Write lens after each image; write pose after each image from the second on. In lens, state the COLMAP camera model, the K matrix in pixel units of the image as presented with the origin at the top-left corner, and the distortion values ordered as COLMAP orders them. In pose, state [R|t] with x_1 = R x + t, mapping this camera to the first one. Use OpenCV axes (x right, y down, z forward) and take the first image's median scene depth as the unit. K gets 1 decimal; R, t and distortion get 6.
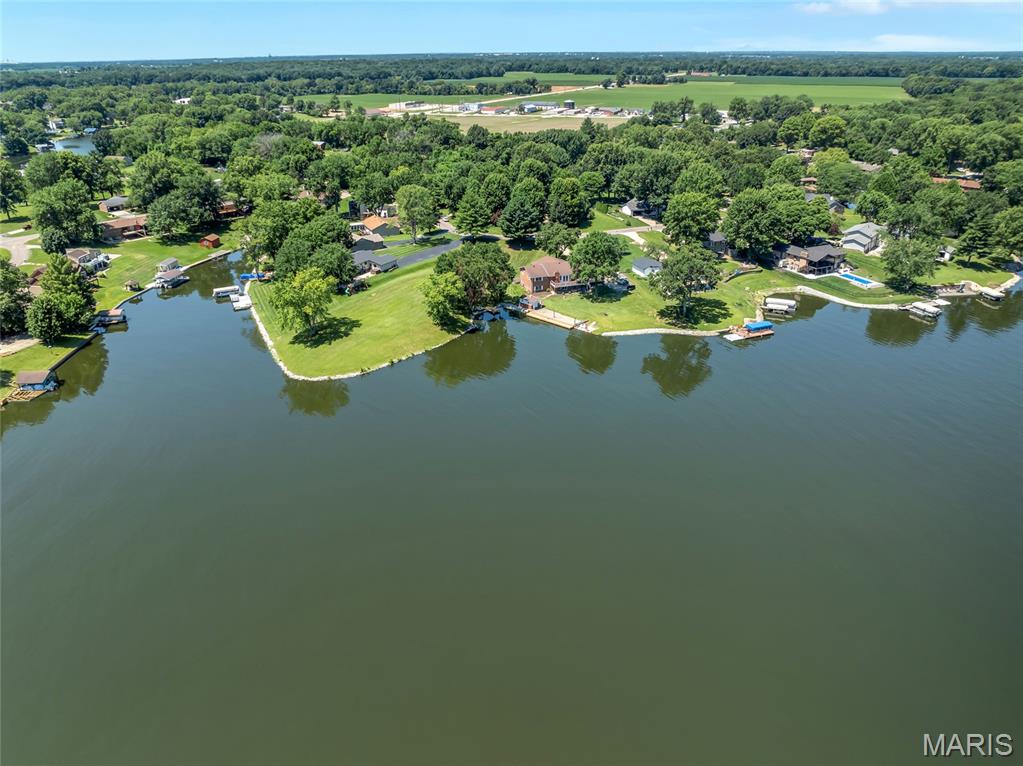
lens RADIAL K [[727.5, 0, 511.5], [0, 727.5, 383.0], [0, 0, 1]] dist [-0.035849, -0.000994]
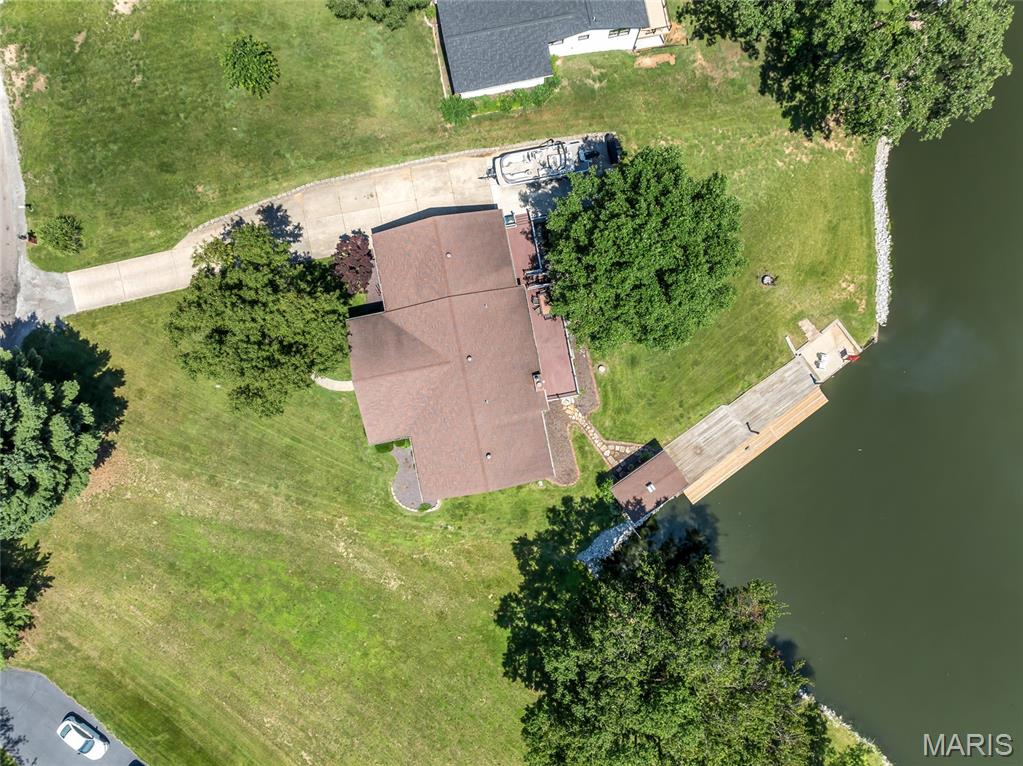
lens RADIAL K [[727.5, 0, 511.5], [0, 727.5, 383.0], [0, 0, 1]] dist [-0.035849, -0.000994]
pose [[0.133425, -0.990848, 0.020437, 0.047816], [0.424942, 0.075827, 0.902039, -0.362242], [-0.895333, -0.111670, 0.431171, 0.774101]]
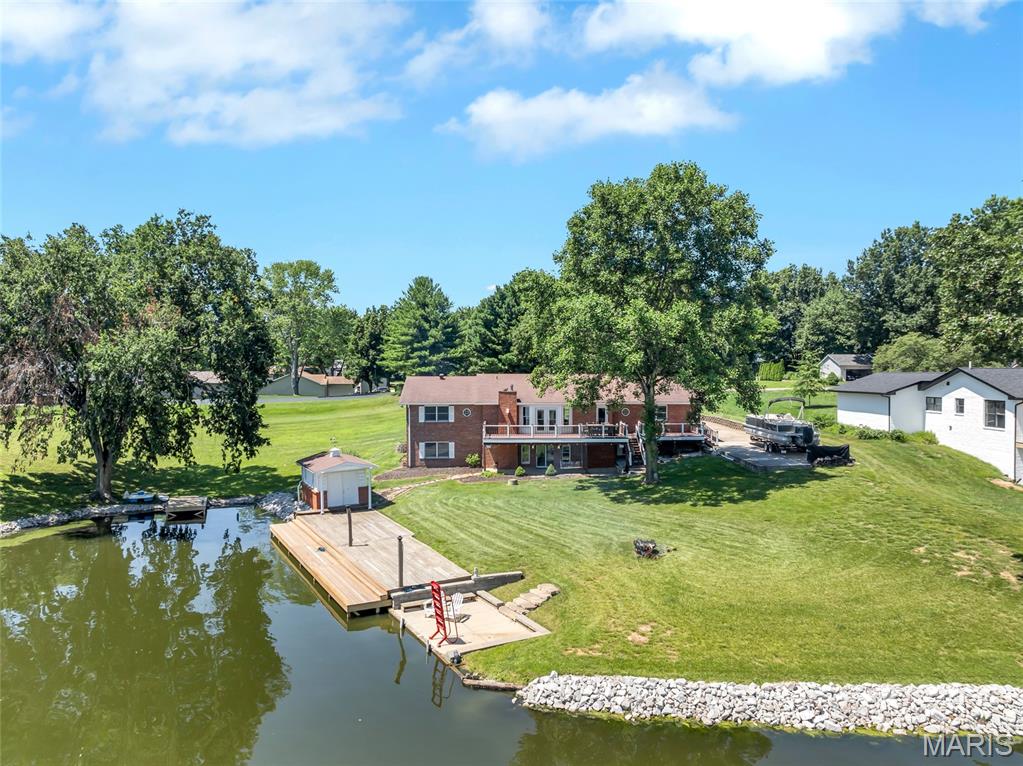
lens RADIAL K [[726.1, 0, 515.2], [0, 726.1, 380.4], [0, 0, 1]] dist [-0.035250, 0.000193]
pose [[0.959211, 0.013360, -0.282377, 0.118093], [-0.126495, 0.913587, -0.386469, -0.051578], [0.252812, 0.406425, 0.878012, 0.679695]]
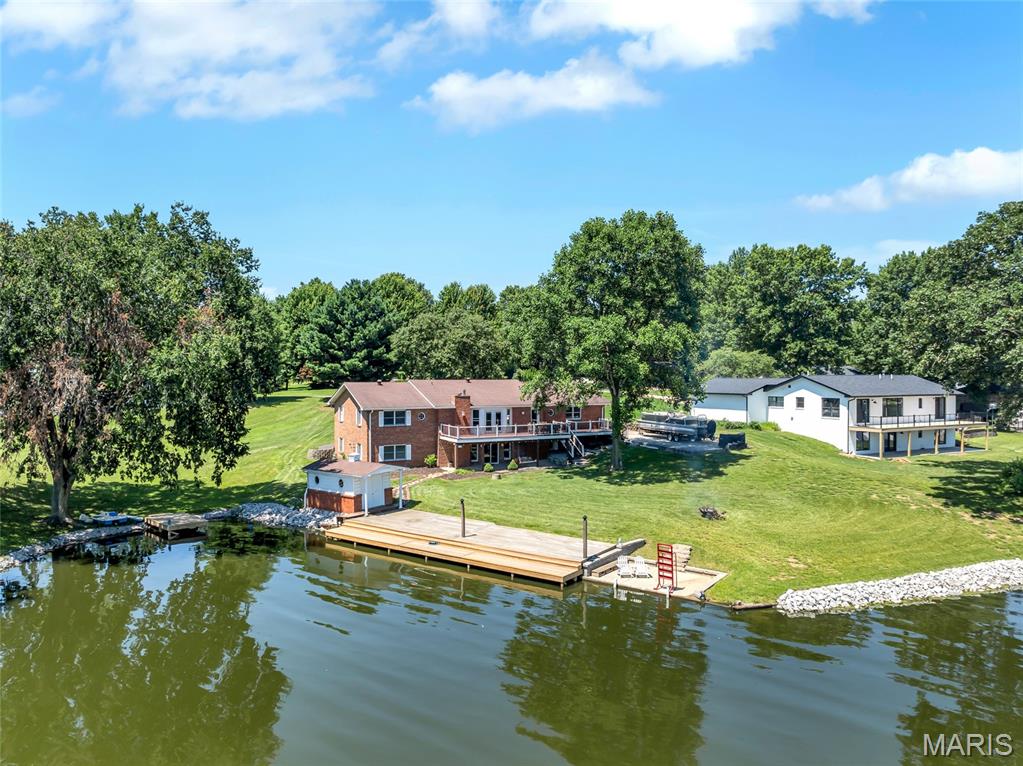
lens RADIAL K [[726.1, 0, 515.2], [0, 726.1, 380.4], [0, 0, 1]] dist [-0.035250, 0.000193]
pose [[0.986750, 0.009632, 0.161963, 0.032857], [0.058039, 0.911227, -0.407794, -0.038971], [-0.151514, 0.411791, 0.898594, 0.652944]]
